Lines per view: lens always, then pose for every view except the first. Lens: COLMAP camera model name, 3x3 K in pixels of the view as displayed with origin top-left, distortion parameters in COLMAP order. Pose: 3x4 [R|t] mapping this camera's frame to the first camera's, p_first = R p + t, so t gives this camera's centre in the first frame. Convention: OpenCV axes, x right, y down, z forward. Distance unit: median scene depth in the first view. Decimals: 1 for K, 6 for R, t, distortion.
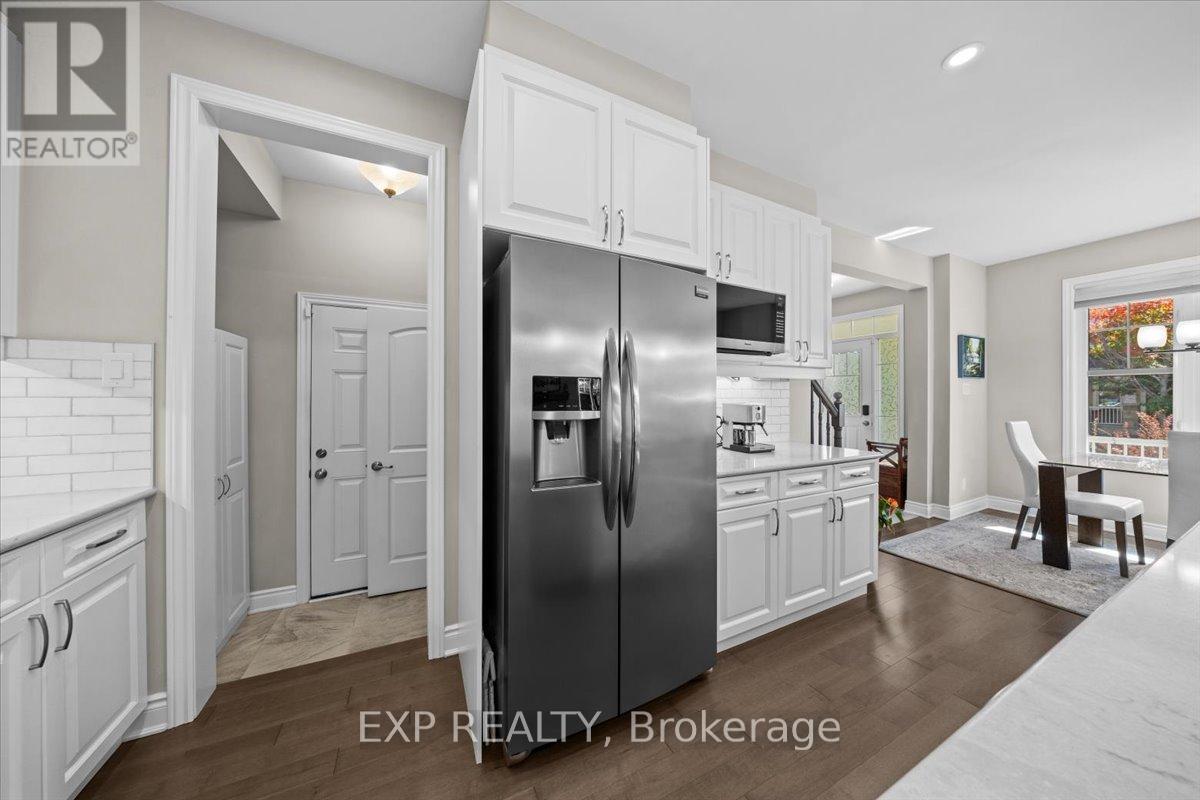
lens RADIAL K [[377.3, 0, 611.7], [0, 377.3, 397.2], [0, 0, 1]] dist [-0.001408, -0.000671]
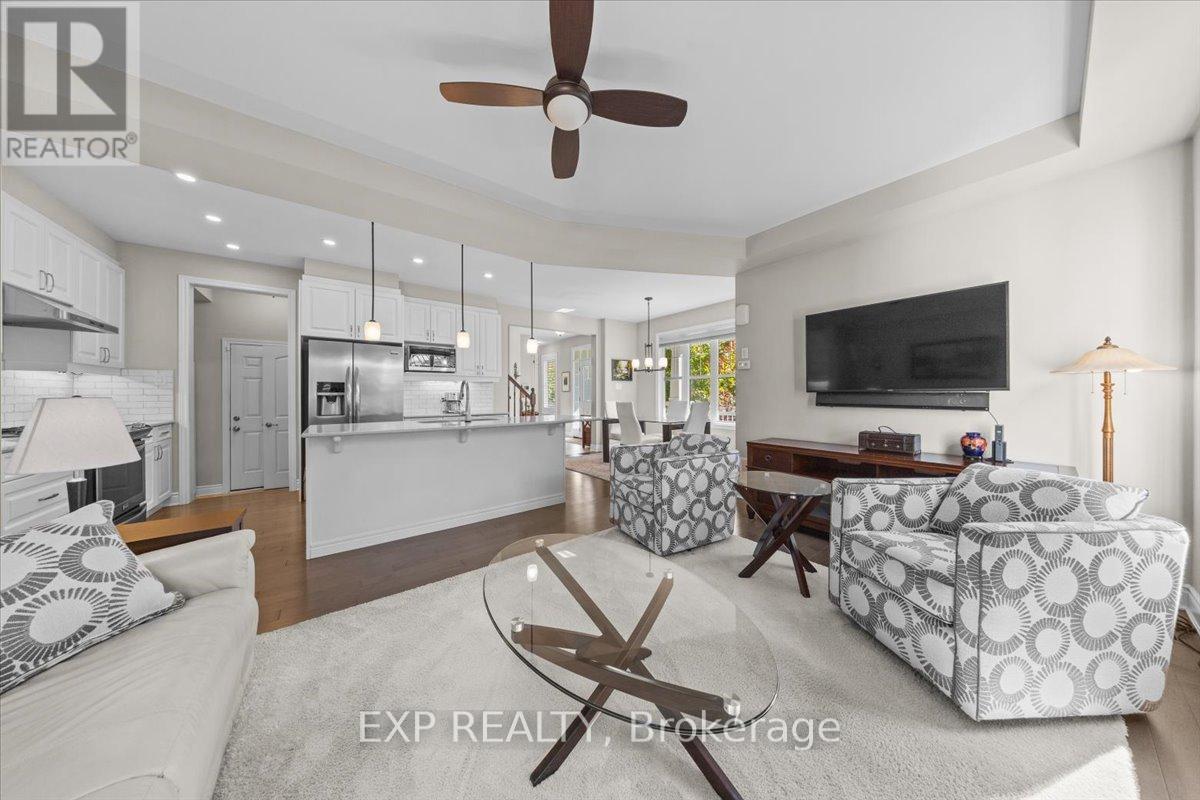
lens RADIAL K [[351.8, 0, 603.1], [0, 351.8, 396.7], [0, 0, 1]] dist [-0.001301, 0.000027]
pose [[0.984476, -0.003640, 0.175483, 0.778223], [0.002622, 0.999978, 0.006029, 0.027037], [-0.175501, -0.005476, 0.984464, -1.118935]]
